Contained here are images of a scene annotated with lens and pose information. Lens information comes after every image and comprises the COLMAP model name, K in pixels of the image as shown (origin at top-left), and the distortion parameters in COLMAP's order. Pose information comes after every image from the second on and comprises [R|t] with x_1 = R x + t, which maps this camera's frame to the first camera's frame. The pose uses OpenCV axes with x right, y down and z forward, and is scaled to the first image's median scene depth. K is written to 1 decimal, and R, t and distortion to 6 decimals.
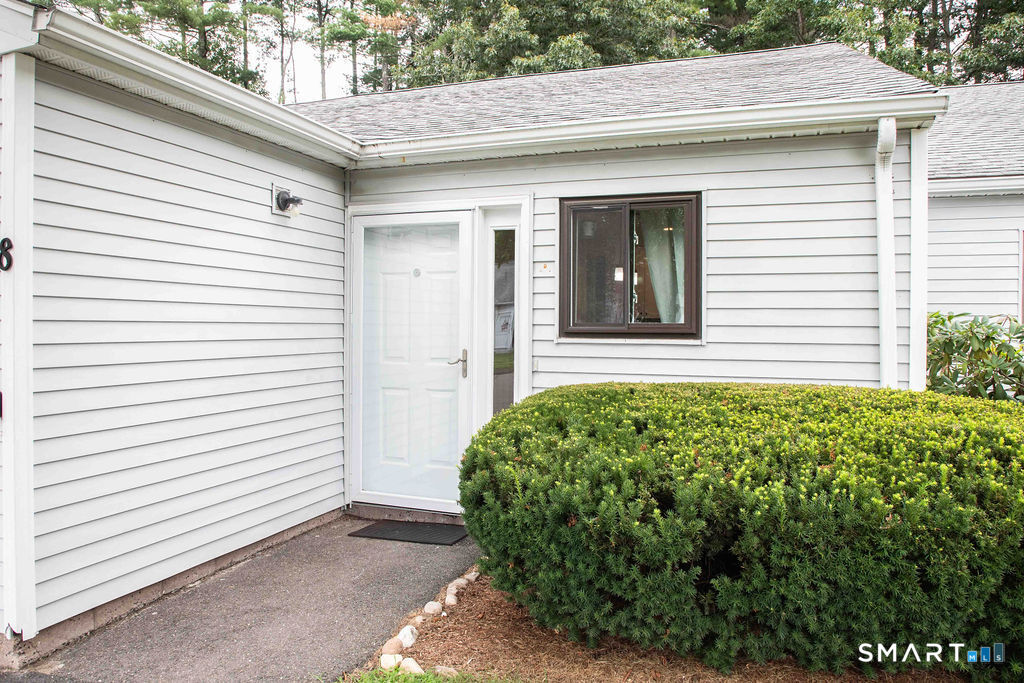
lens RADIAL K [[702.3, 0, 518.7], [0, 702.3, 341.2], [0, 0, 1]] dist [-0.071994, 0.033159]
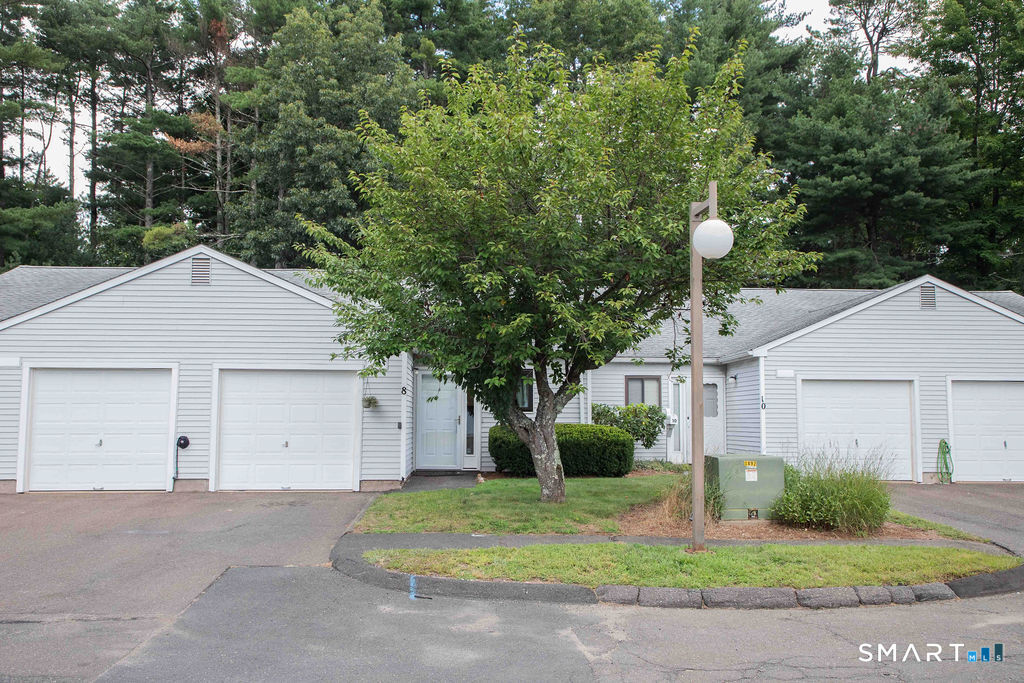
lens RADIAL K [[907.1, 0, 512.0], [0, 907.1, 341.5], [0, 0, 1]] dist [-0.000070, -0.000027]
pose [[0.917480, 0.030396, 0.396620, -1.386683], [0.011331, 0.994675, -0.102441, 0.094037], [-0.397622, 0.098482, 0.912249, -2.634774]]
